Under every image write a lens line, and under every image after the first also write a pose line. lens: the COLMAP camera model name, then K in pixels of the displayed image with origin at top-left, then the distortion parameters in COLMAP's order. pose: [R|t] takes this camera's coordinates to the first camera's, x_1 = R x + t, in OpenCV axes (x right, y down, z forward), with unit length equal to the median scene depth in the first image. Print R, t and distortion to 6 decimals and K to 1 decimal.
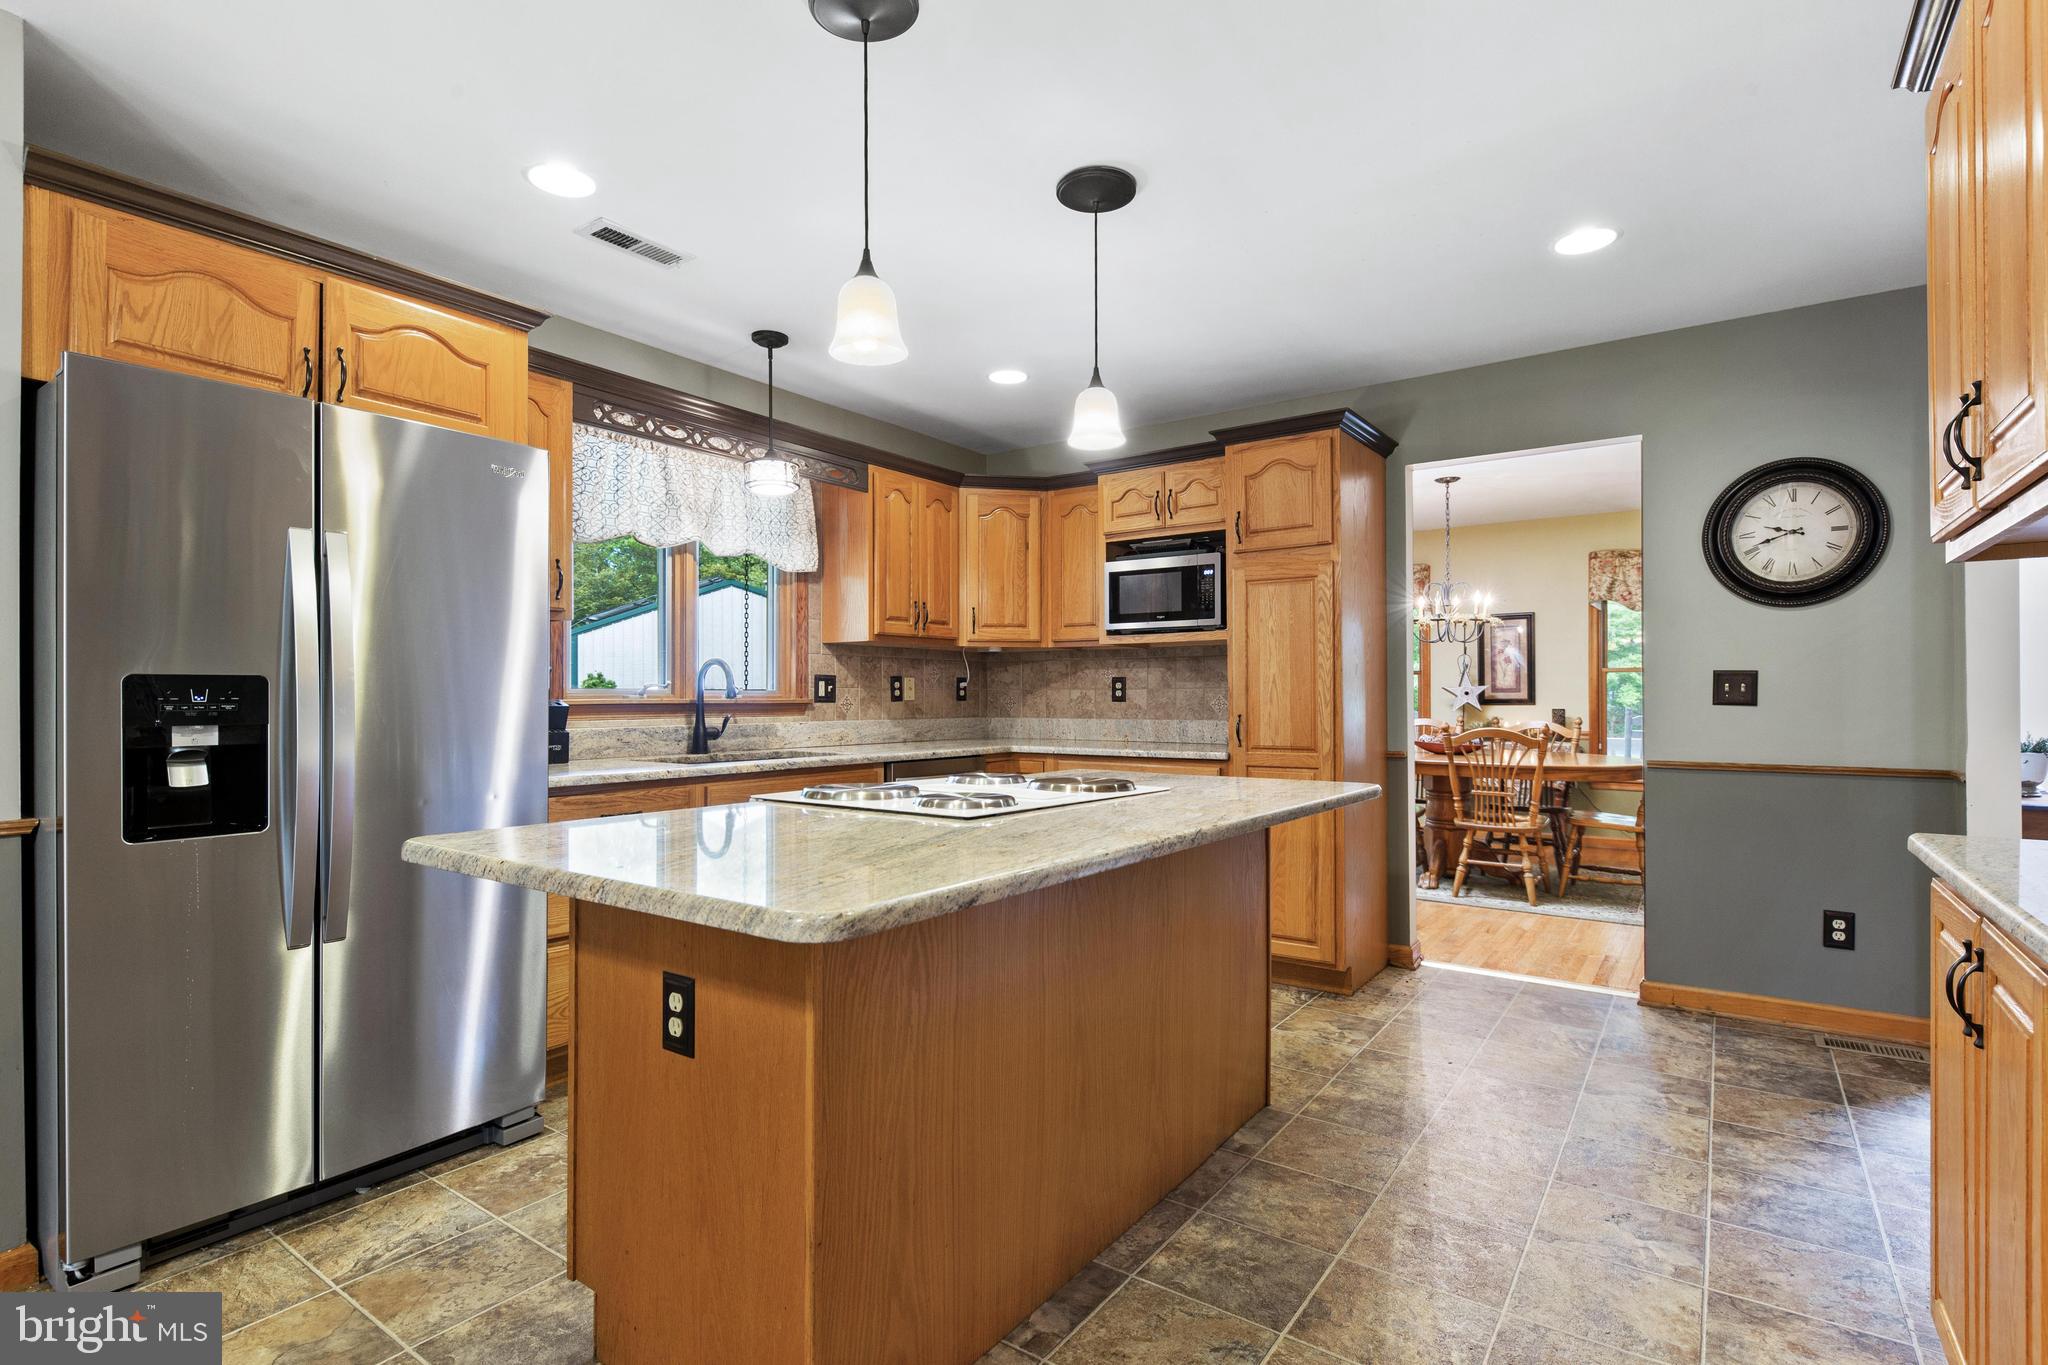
lens RADIAL K [[985.0, 0, 1024.0], [0, 985.0, 682.5], [0, 0, 1]] dist [0.000919, 0.000036]
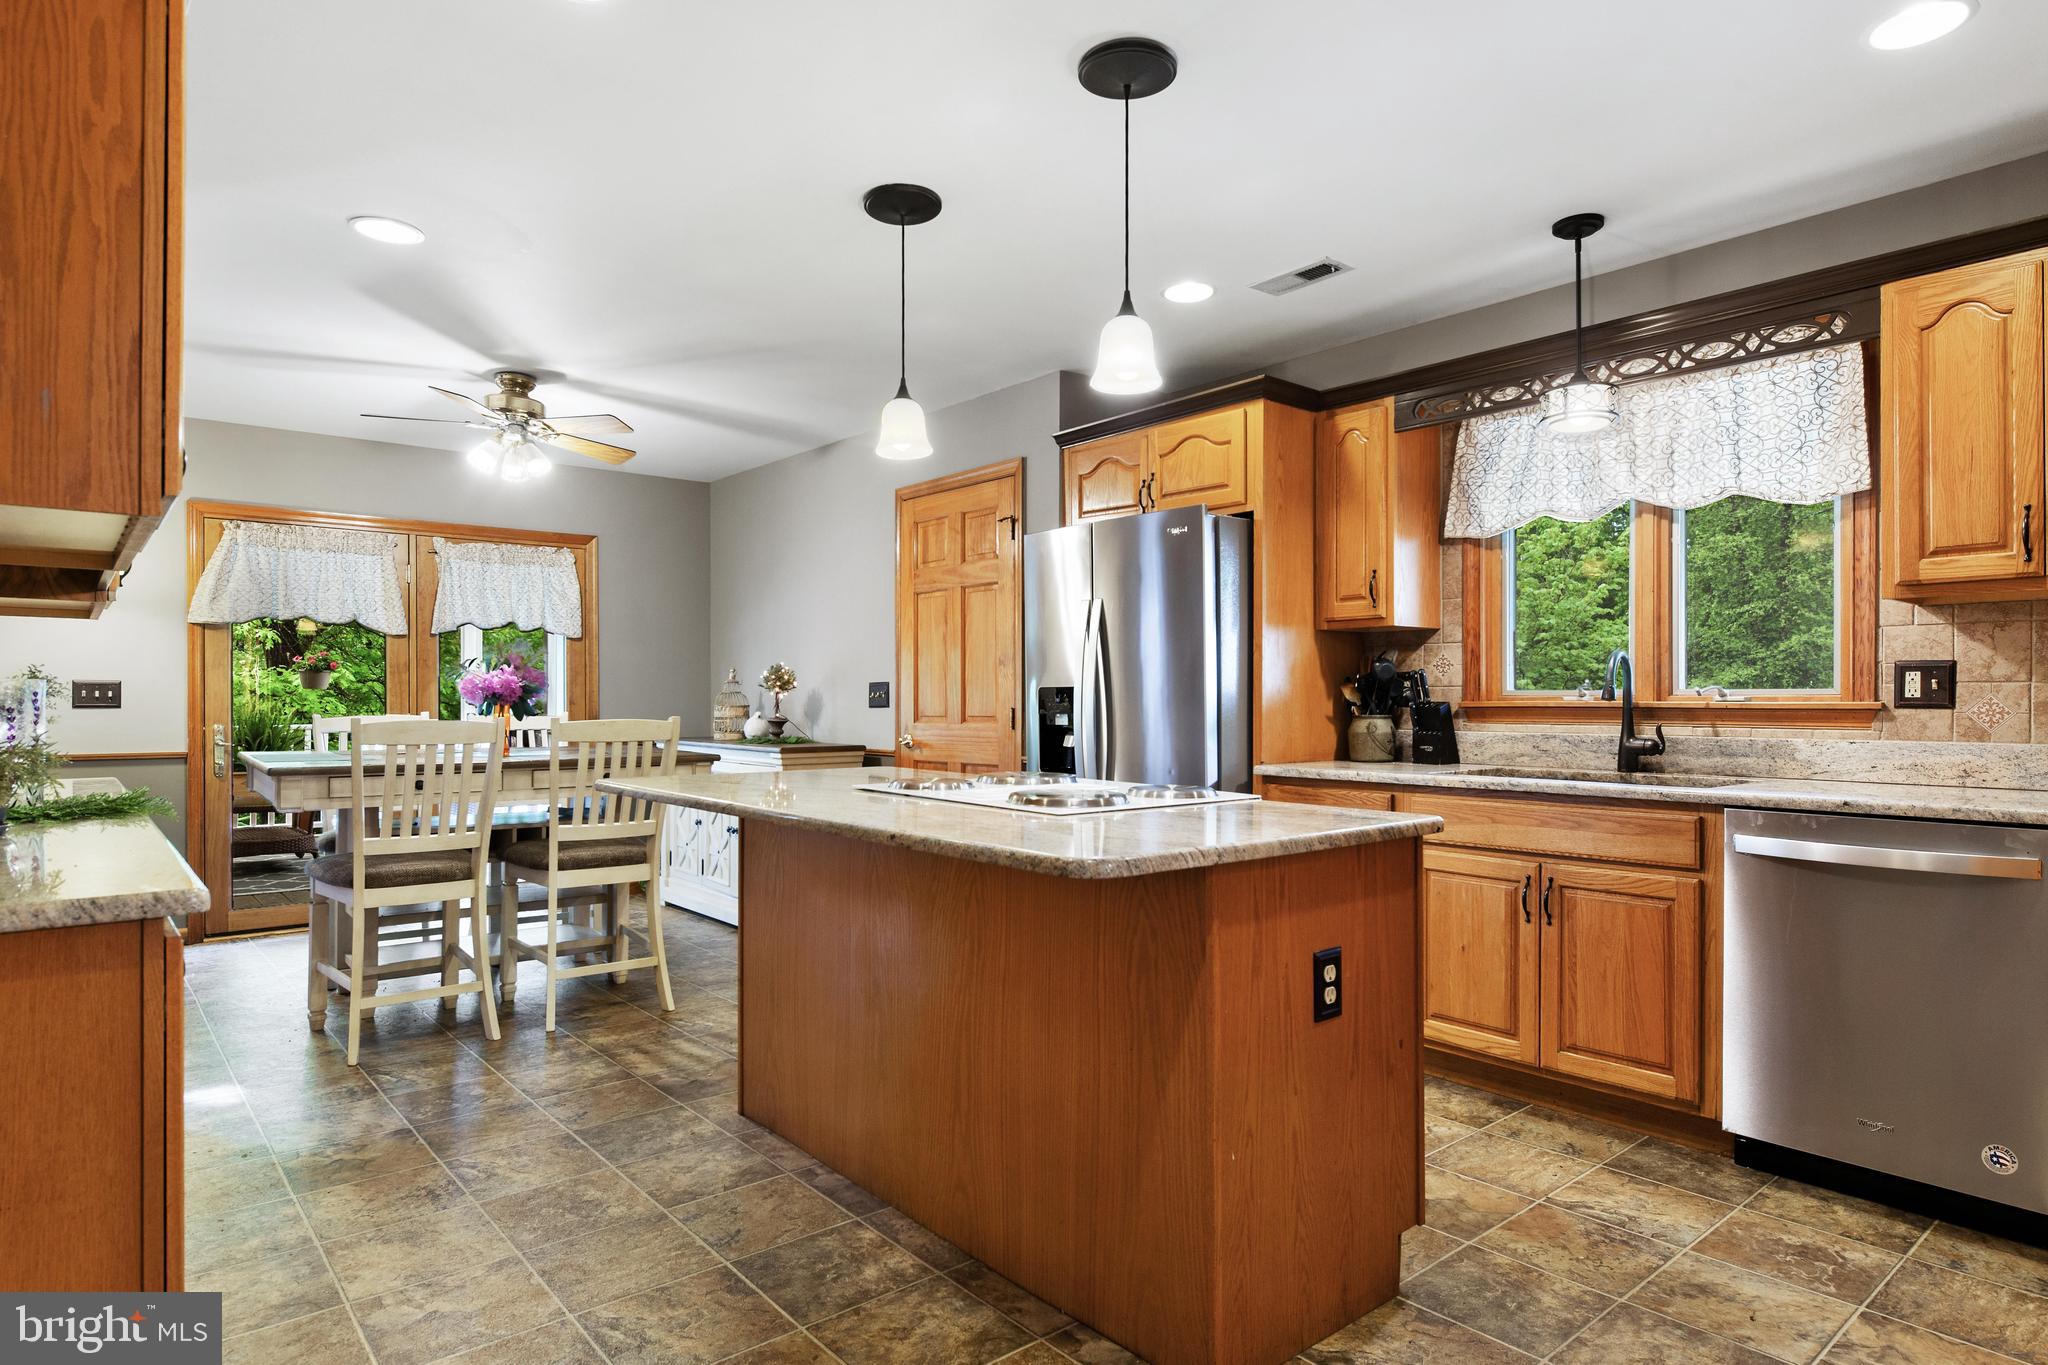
lens RADIAL K [[1152.3, 0, 1024.0], [0, 1152.3, 682.5], [0, 0, 1]] dist [0.002268, 0.000539]
pose [[-0.253404, -0.014717, -0.967249, 0.703643], [0.012586, 0.999749, -0.018508, 0.013178], [0.967279, -0.016863, -0.253155, 0.806367]]
